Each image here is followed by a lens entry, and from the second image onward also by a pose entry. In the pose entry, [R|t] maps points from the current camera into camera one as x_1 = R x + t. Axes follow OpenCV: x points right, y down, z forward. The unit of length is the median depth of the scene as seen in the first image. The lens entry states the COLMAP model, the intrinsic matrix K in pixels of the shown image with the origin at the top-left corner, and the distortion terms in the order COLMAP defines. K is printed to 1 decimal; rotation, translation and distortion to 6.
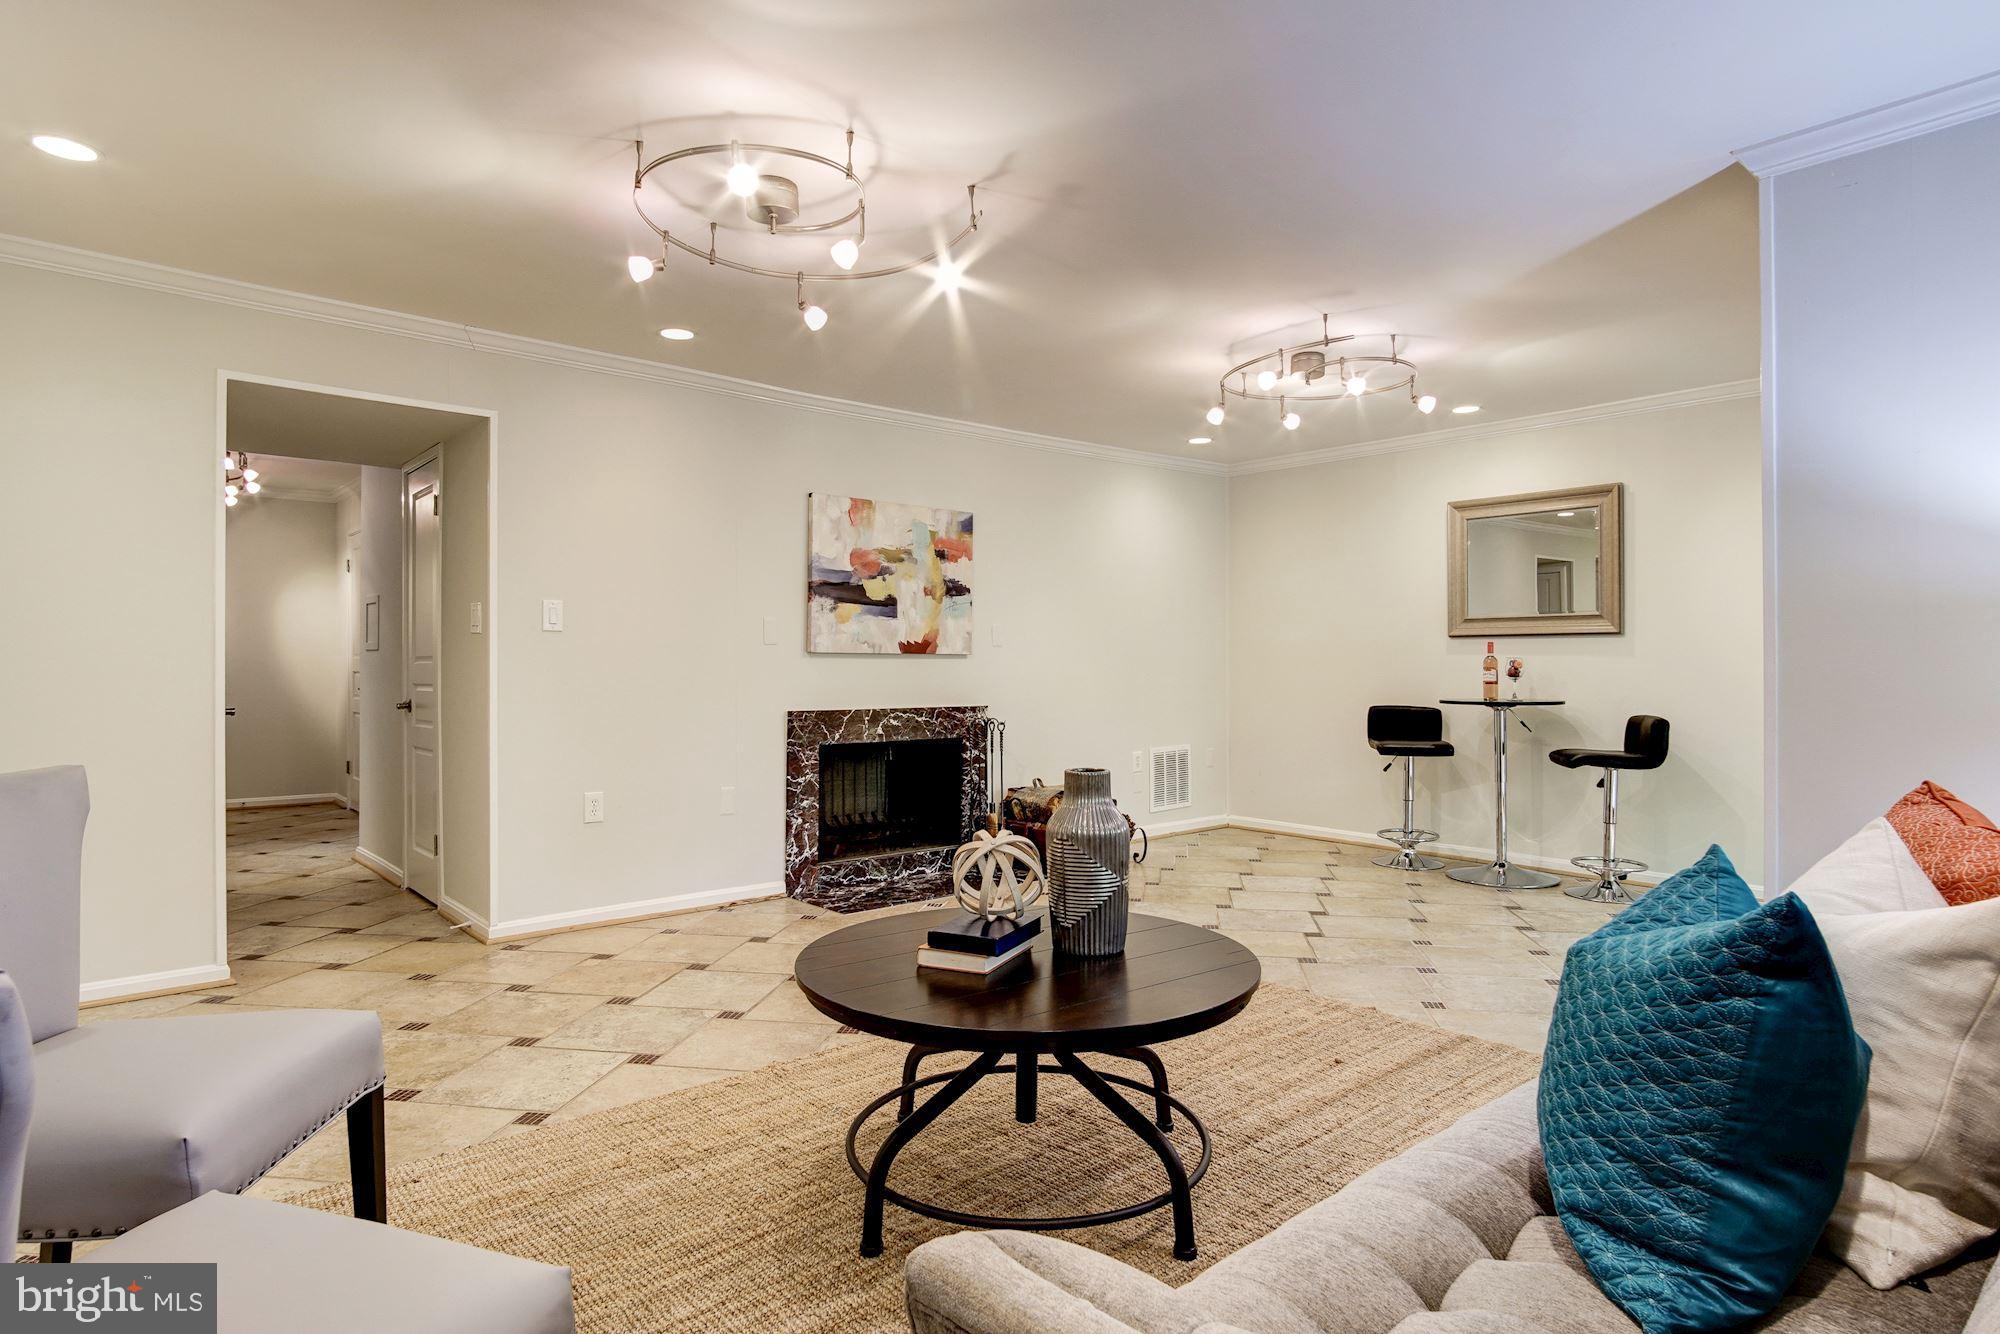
lens RADIAL K [[1089.5, 0, 995.0], [0, 1089.5, 662.4], [0, 0, 1]] dist [-0.012281, 0.002100]
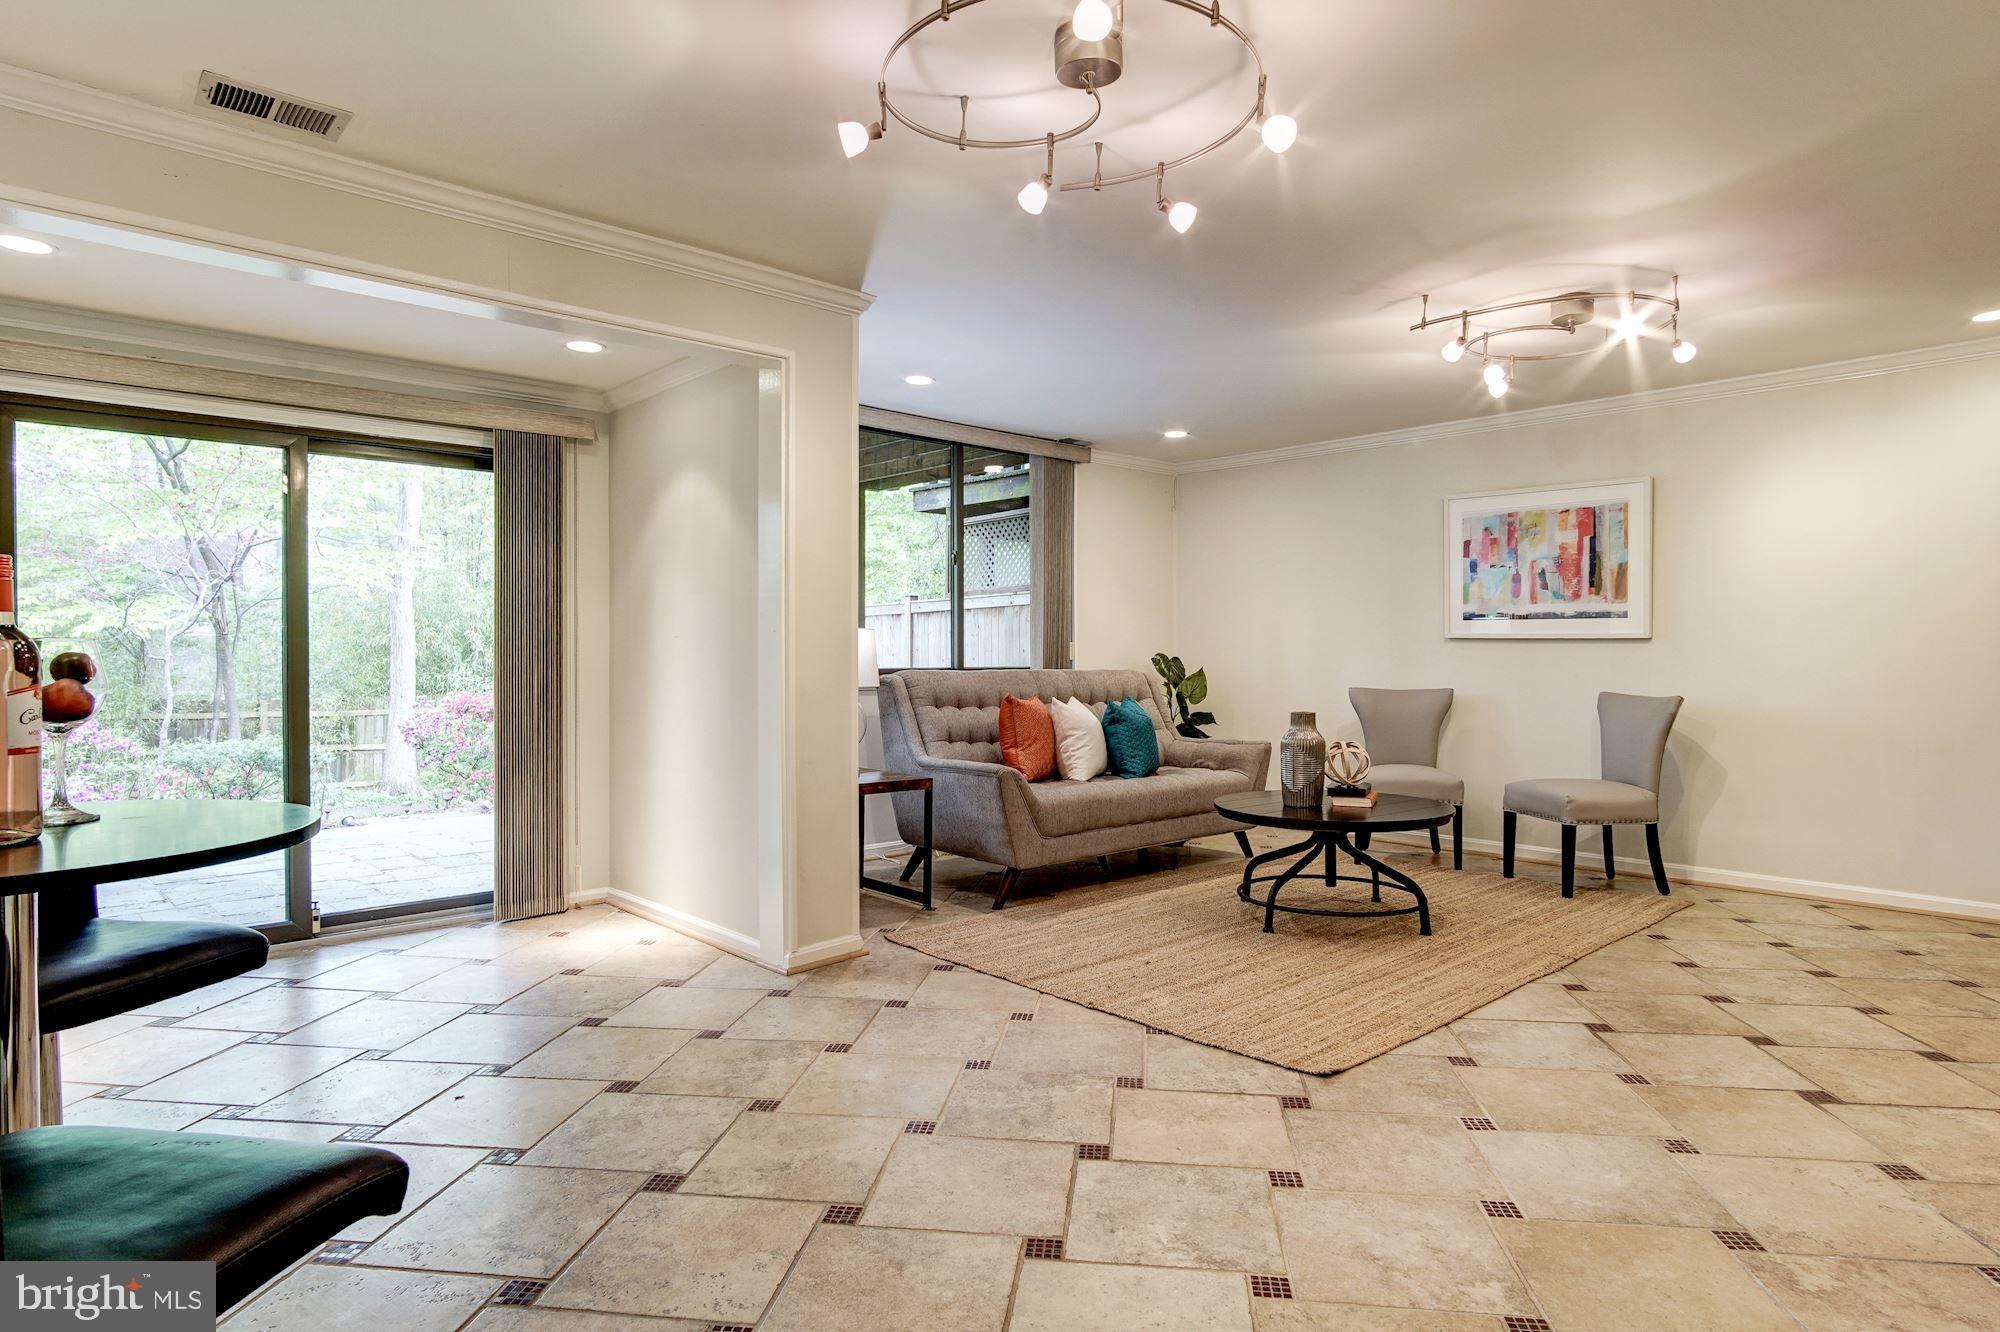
lens RADIAL K [[1089.5, 0, 995.0], [0, 1089.5, 661.4], [0, 0, 1]] dist [-0.012281, 0.002100]
pose [[-0.999816, 0.002069, -0.019063, 0.287762], [0.002073, 0.999998, -0.000154, 0.002443], [0.019063, -0.000193, -0.999818, 1.261195]]
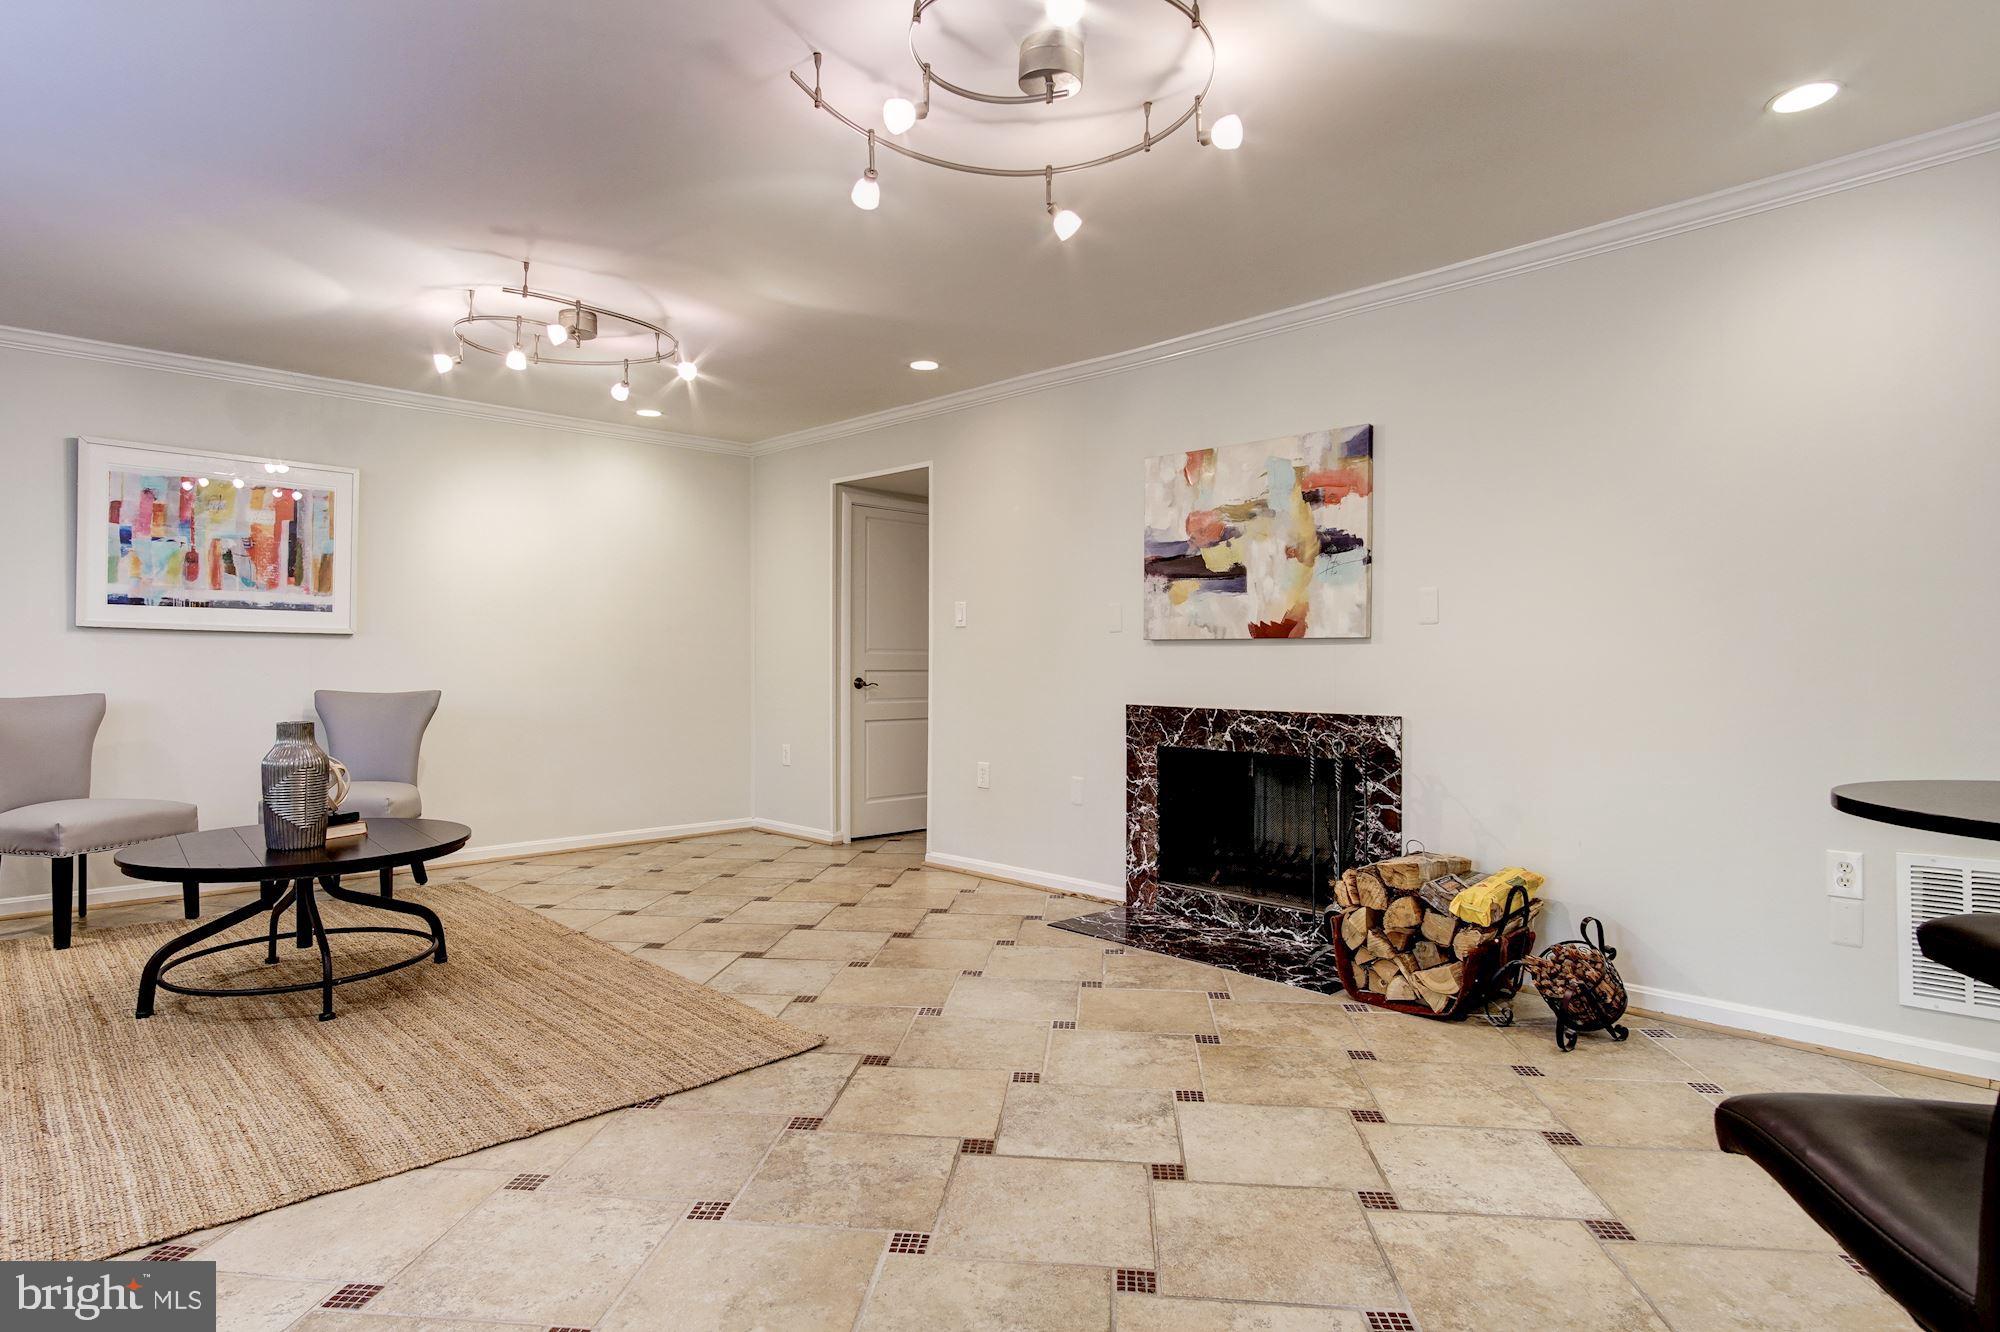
lens RADIAL K [[1089.5, 0, 995.0], [0, 1089.5, 661.4], [0, 0, 1]] dist [-0.012281, 0.002100]
pose [[0.049522, 0.003137, -0.998768, 0.680609], [0.002047, 0.999993, 0.003242, 0.005137], [0.998771, -0.002205, 0.049515, 0.801010]]
